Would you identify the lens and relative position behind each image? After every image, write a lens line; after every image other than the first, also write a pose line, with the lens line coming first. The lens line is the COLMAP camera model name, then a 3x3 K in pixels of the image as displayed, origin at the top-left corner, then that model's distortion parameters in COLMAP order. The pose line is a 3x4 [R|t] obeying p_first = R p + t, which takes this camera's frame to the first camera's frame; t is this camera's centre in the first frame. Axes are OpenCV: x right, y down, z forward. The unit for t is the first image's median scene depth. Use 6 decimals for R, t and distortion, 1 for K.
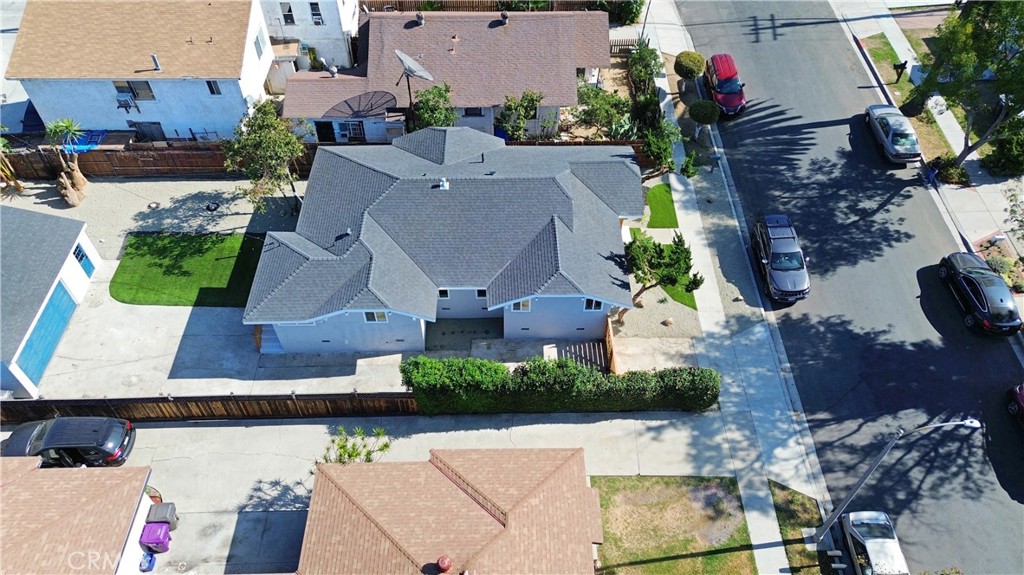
lens RADIAL K [[720.2, 0, 512.0], [0, 720.2, 287.5], [0, 0, 1]] dist [0.069170, -0.075699]
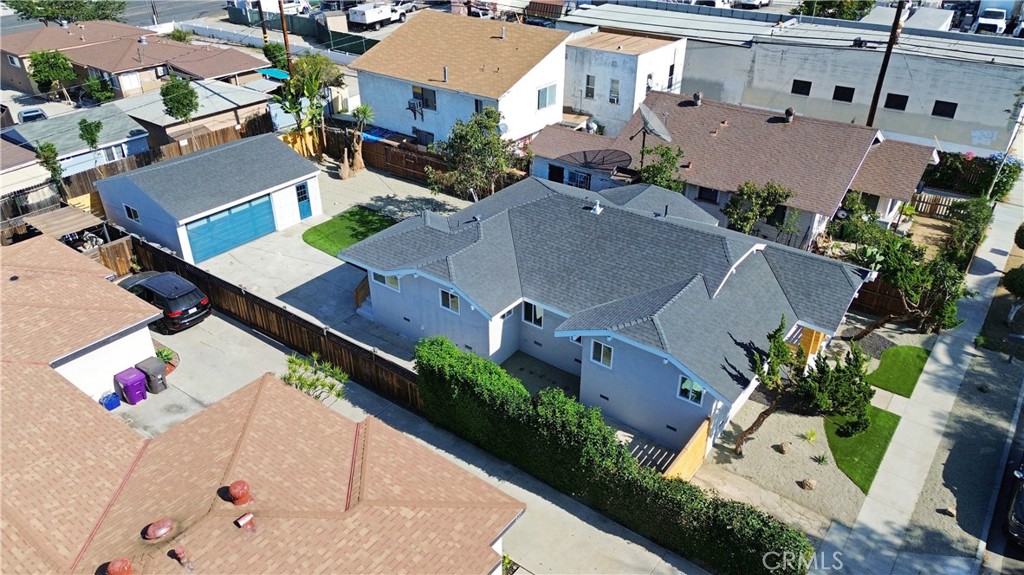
lens RADIAL K [[720.2, 0, 512.0], [0, 720.2, 287.5], [0, 0, 1]] dist [0.069170, -0.075699]
pose [[0.789070, 0.307616, -0.531734, 0.279822], [-0.461295, 0.868339, -0.182193, 0.127286], [0.405680, 0.389049, 0.827082, 0.259316]]
